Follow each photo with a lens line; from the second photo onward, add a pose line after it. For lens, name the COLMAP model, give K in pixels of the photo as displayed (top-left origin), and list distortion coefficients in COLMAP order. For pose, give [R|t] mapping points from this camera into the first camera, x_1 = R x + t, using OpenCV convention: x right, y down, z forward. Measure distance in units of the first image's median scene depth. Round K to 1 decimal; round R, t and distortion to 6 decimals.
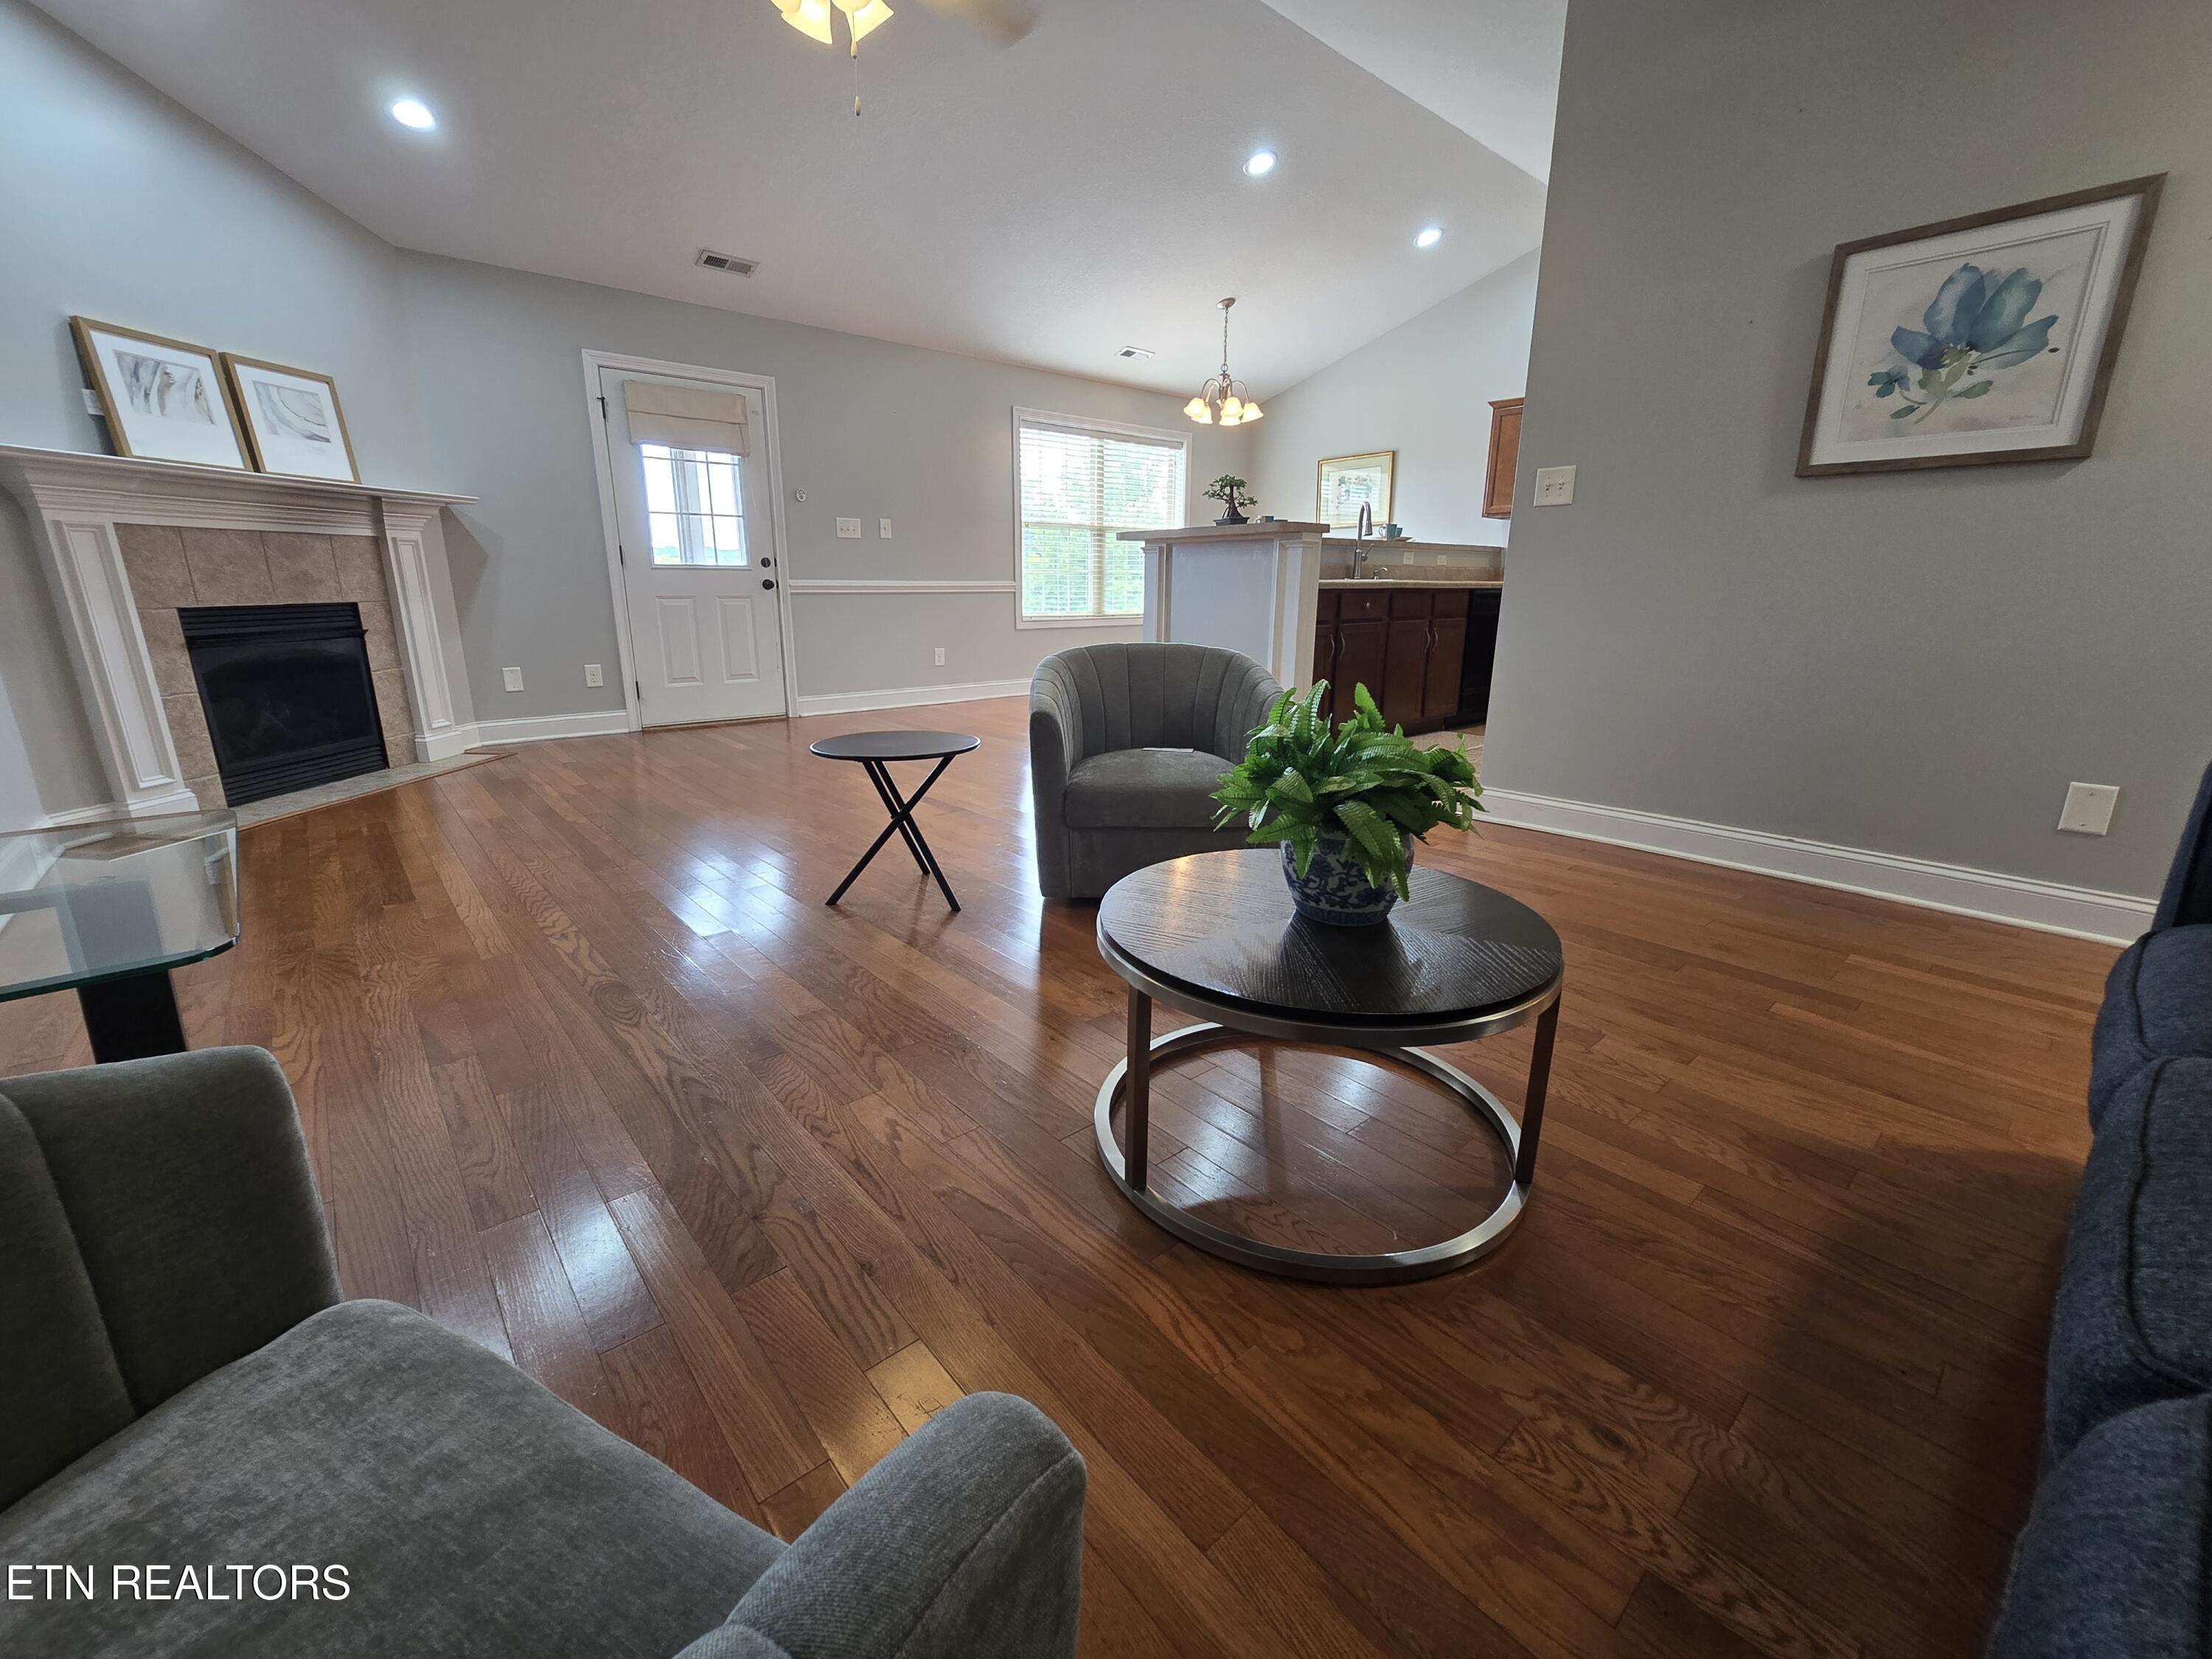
lens RADIAL K [[909.8, 0, 1101.9], [0, 909.8, 823.0], [0, 0, 1]] dist [-0.005944, 0.002557]
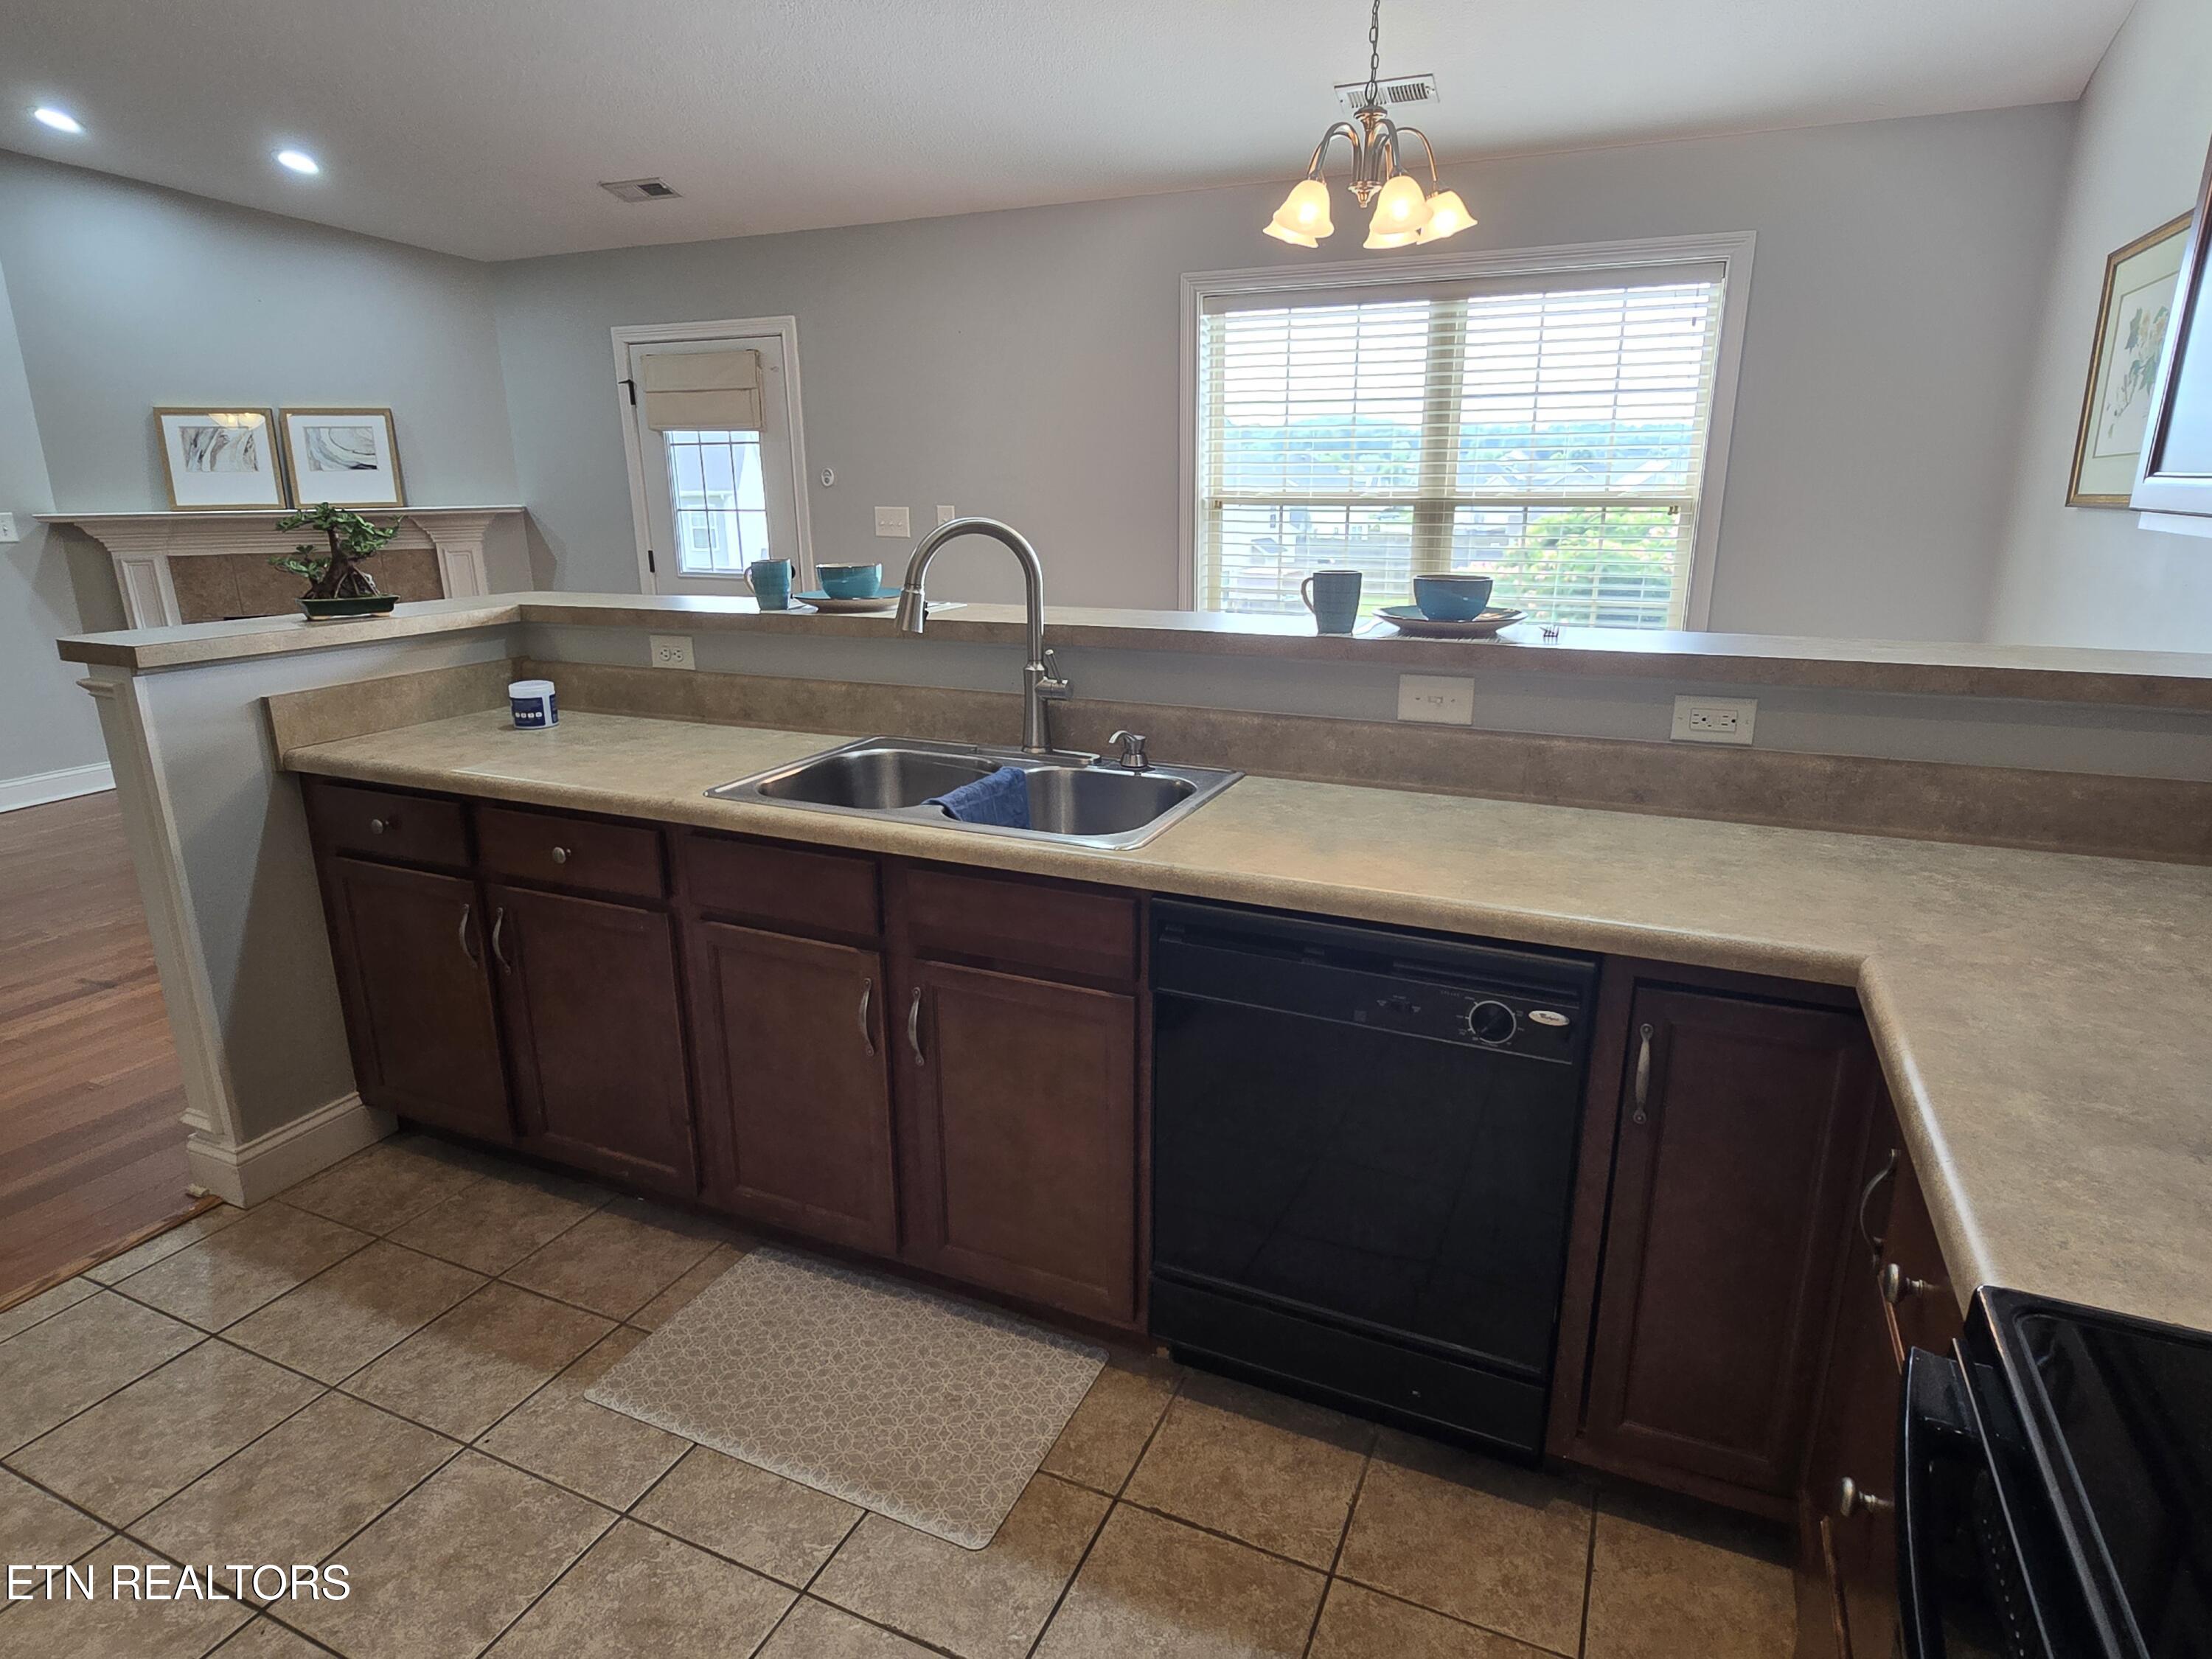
lens RADIAL K [[1238.4, 0, 1098.4], [0, 1238.4, 824.9], [0, 0, 1]] dist [-0.006976, 0.001995]
pose [[0.407991, 0.244094, -0.879751, 0.939465], [-0.227462, 0.960389, 0.160981, -0.445969], [0.884197, 0.134431, 0.447352, 1.163045]]
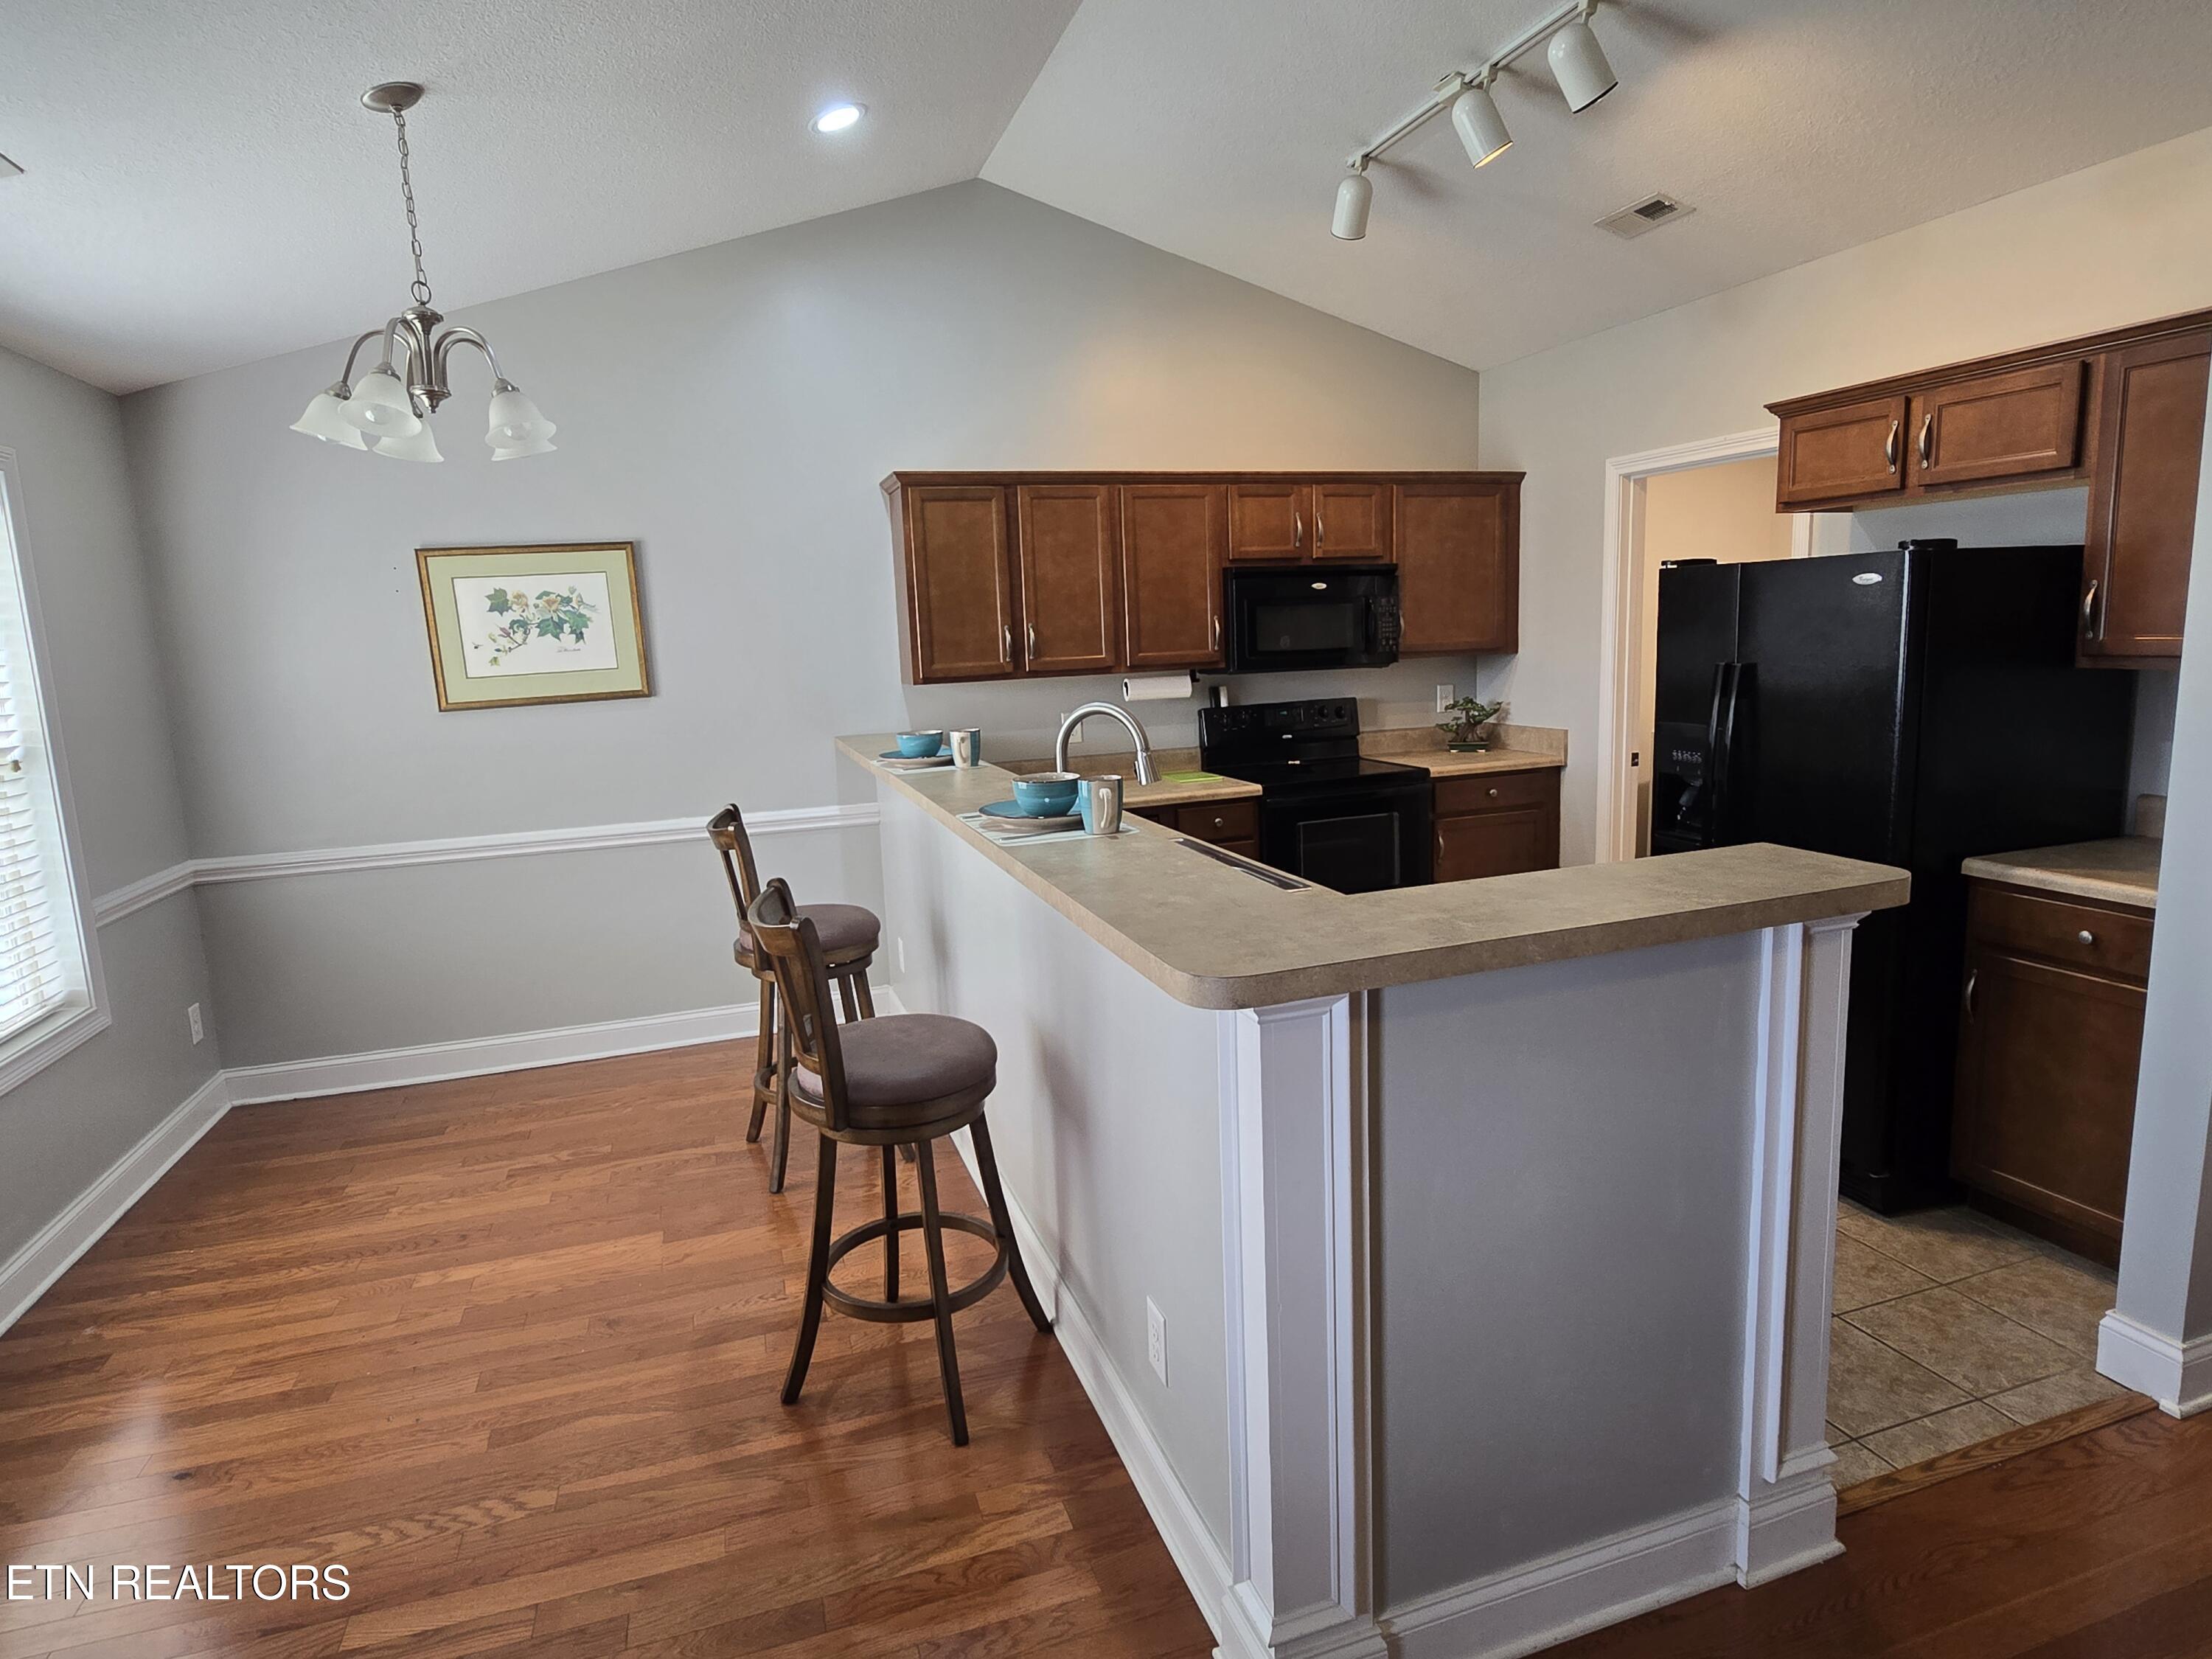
lens RADIAL K [[1238.4, 0, 1103.9], [0, 1238.4, 827.9], [0, 0, 1]] dist [-0.006976, 0.001995]
pose [[0.389149, -0.170276, 0.905301, -0.312969], [0.280488, 0.958004, 0.059619, -0.448179], [-0.877434, 0.230725, 0.420567, 1.040625]]
